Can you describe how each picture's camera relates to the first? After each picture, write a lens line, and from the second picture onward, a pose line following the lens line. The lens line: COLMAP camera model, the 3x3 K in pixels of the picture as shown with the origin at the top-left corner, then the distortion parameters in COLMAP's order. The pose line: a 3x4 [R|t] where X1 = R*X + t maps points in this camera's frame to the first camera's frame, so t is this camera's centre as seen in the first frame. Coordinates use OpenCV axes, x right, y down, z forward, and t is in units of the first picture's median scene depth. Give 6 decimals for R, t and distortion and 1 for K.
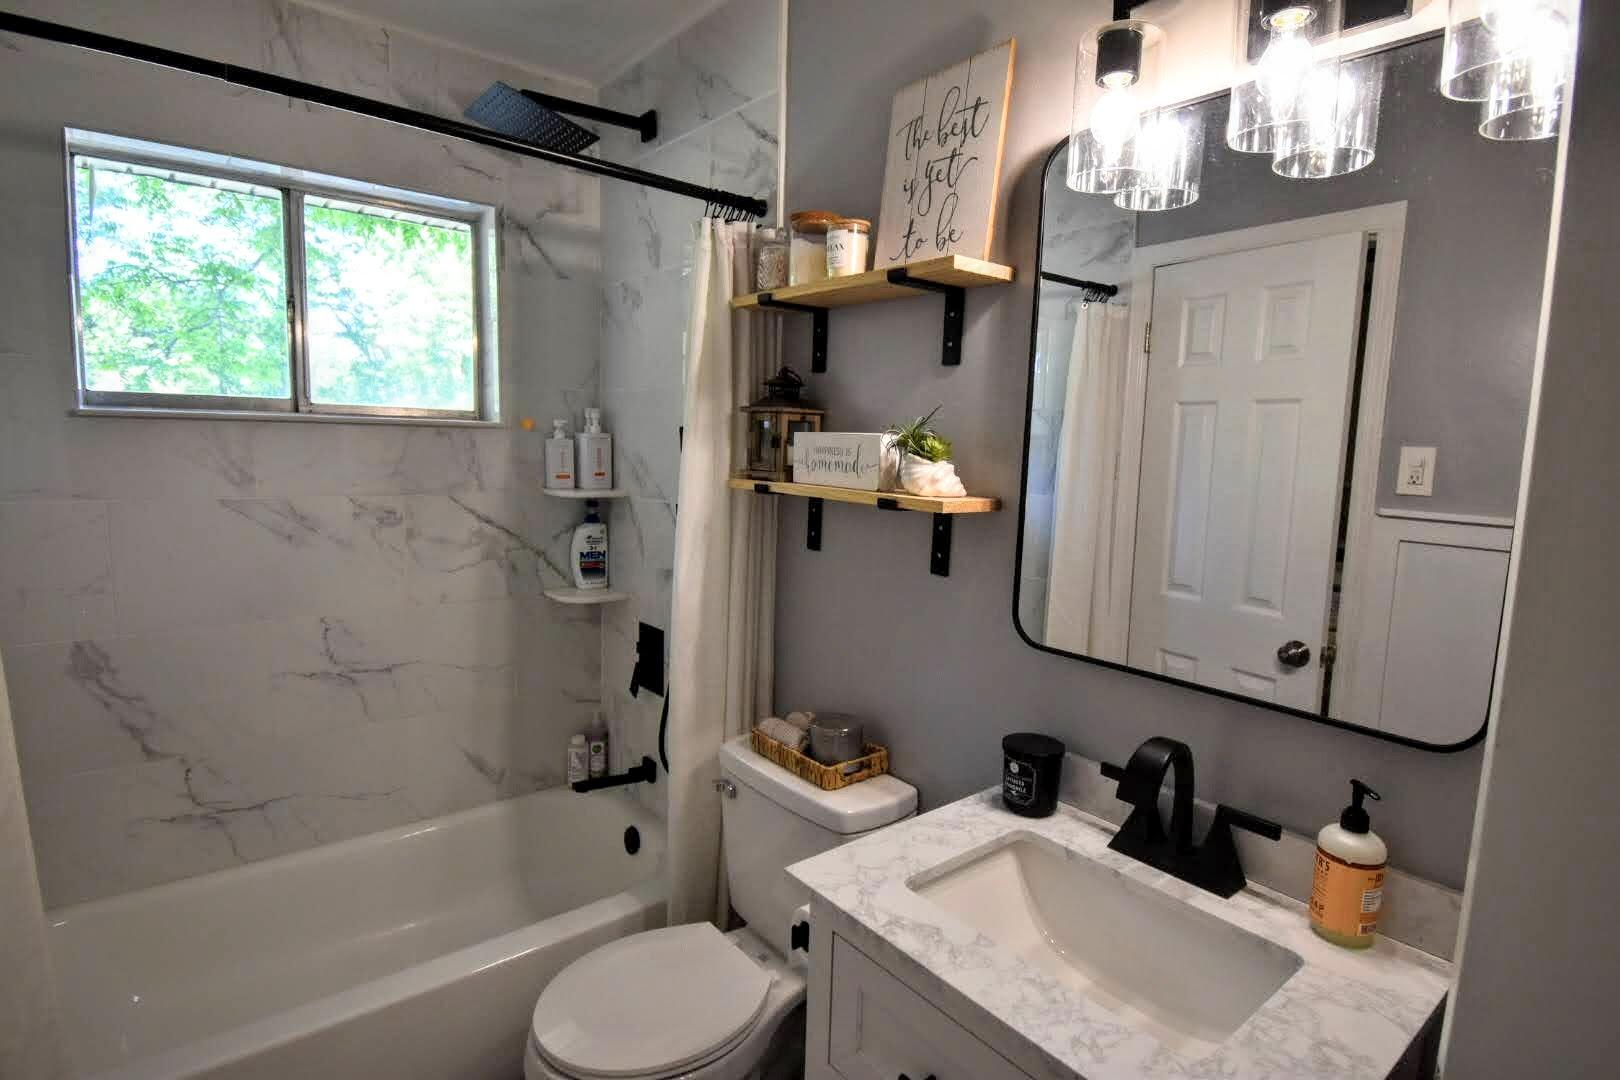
lens RADIAL K [[848.0, 0, 800.2], [0, 848.0, 497.2], [0, 0, 1]] dist [0.007254, -0.018497]
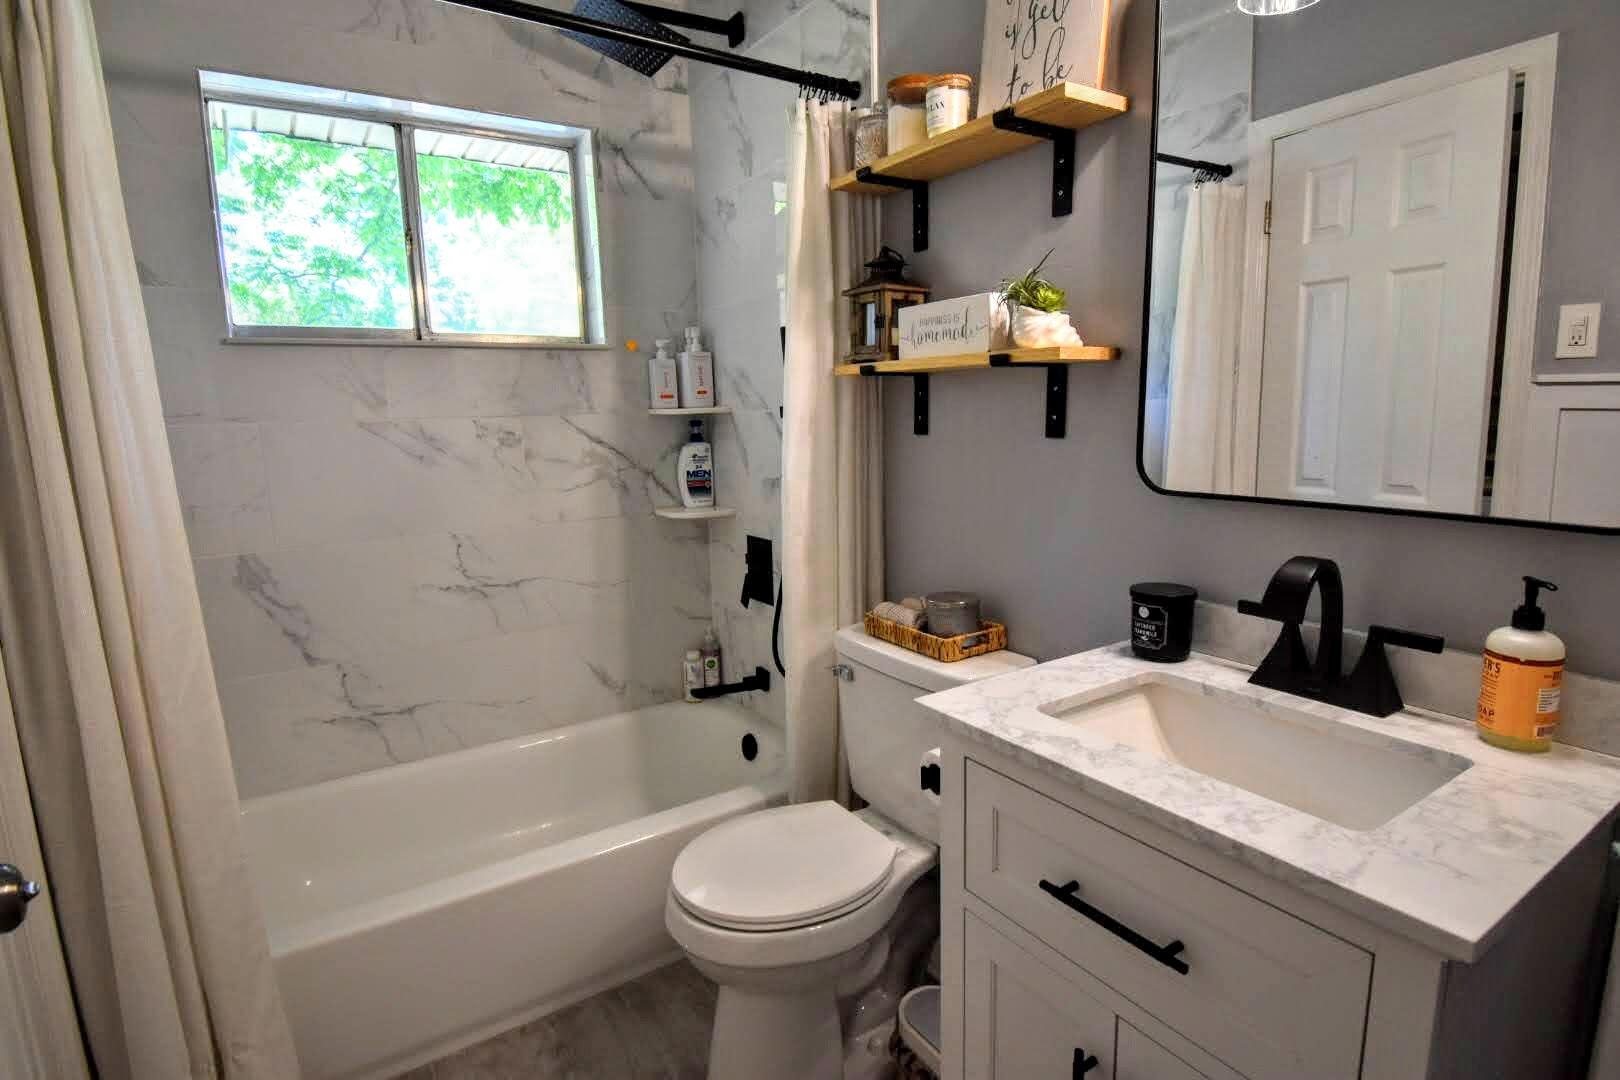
lens RADIAL K [[848.0, 0, 789.2], [0, 848.0, 532.0], [0, 0, 1]] dist [0.007254, -0.018497]
pose [[0.992963, -0.037438, -0.112347, -0.029257], [0.042135, 0.998322, 0.039726, 0.125638], [0.110672, -0.044181, 0.992875, -0.008982]]
